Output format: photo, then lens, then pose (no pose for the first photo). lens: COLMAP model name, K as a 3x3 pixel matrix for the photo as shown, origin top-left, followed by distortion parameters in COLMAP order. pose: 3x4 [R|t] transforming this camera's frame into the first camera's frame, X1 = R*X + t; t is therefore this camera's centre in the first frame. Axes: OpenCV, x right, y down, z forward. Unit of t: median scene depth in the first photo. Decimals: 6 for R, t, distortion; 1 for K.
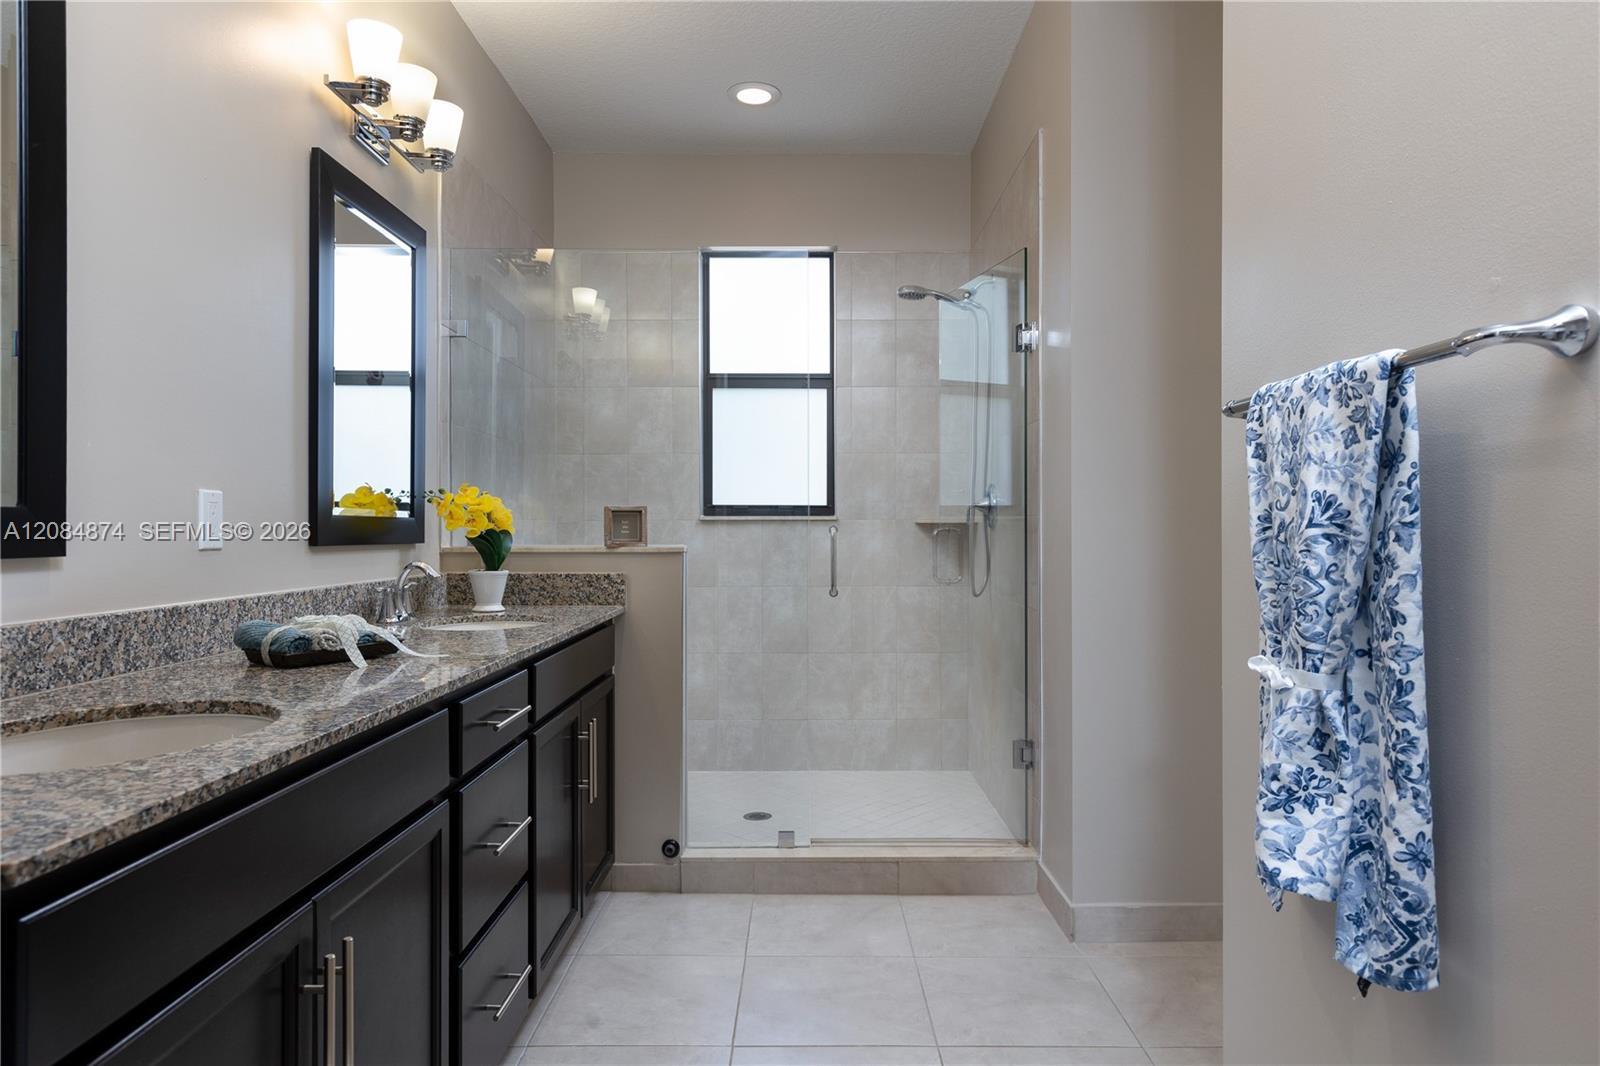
lens RADIAL K [[1013.9, 0, 800.8], [0, 1013.9, 529.1], [0, 0, 1]] dist [-0.000032, -0.000006]
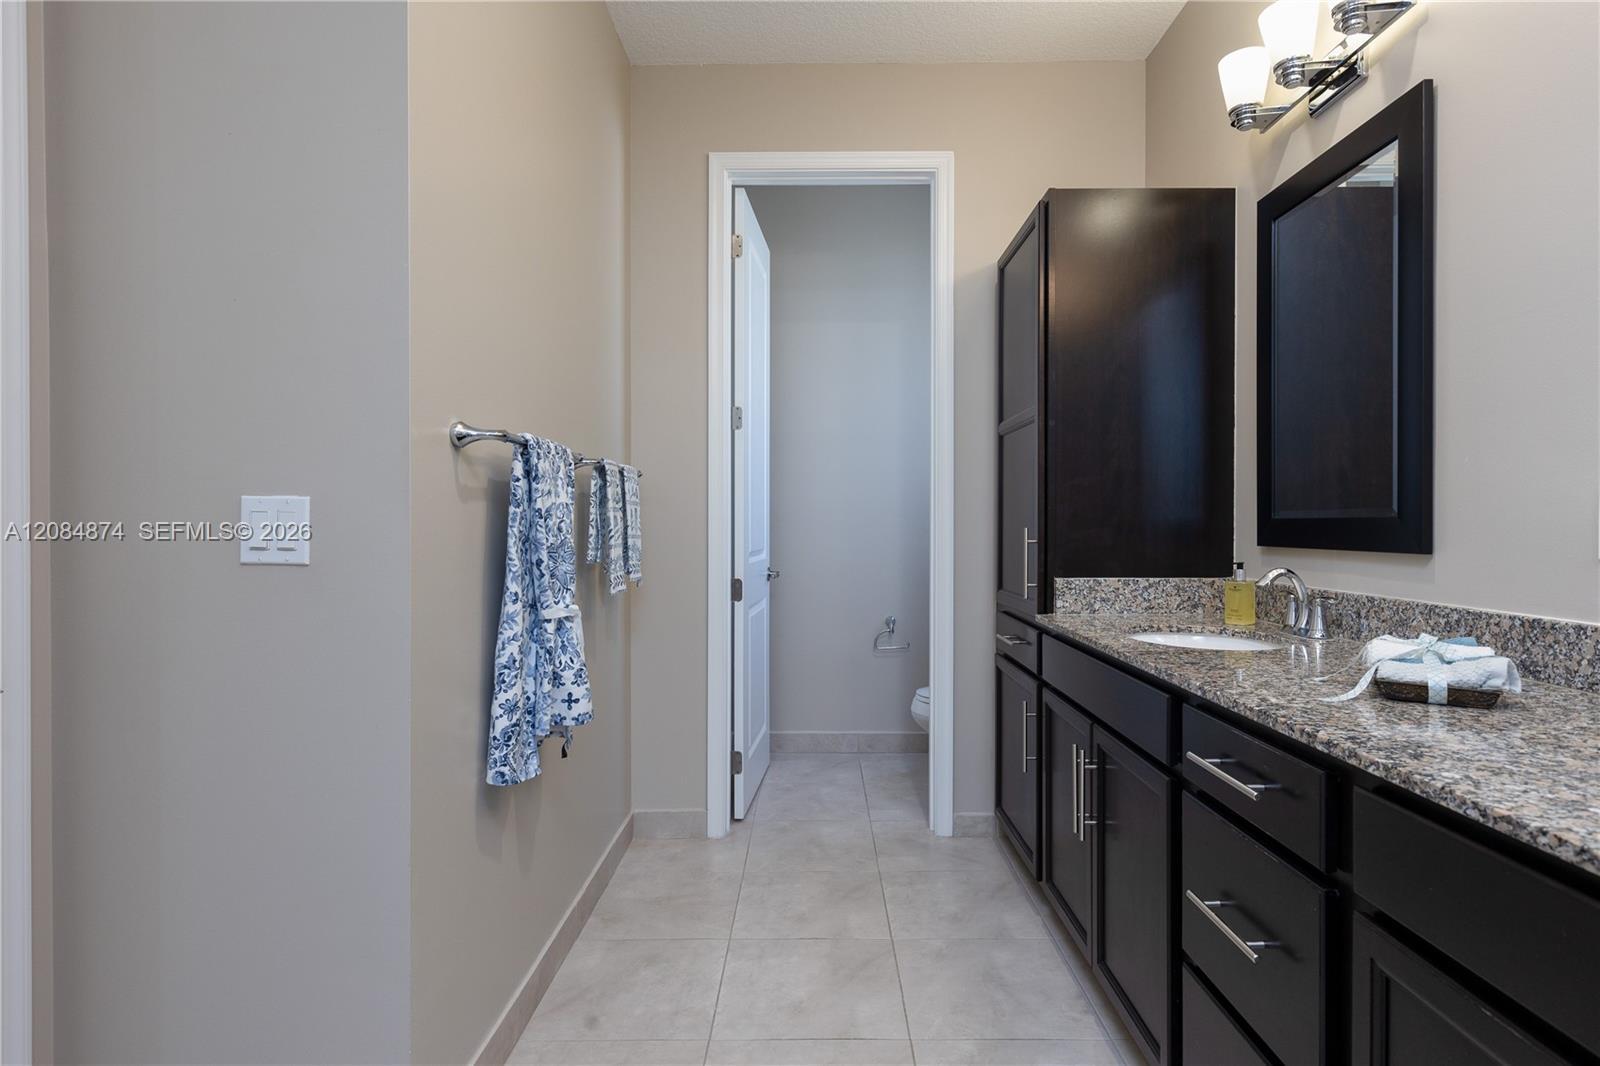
lens RADIAL K [[876.5, 0, 801.2], [0, 876.5, 528.1], [0, 0, 1]] dist [-0.000099, -0.000014]
pose [[-0.999885, -0.000476, 0.015188, 0.036975], [-0.000394, 0.999985, 0.005424, -0.009984], [-0.015191, 0.005417, -0.999870, 1.864847]]
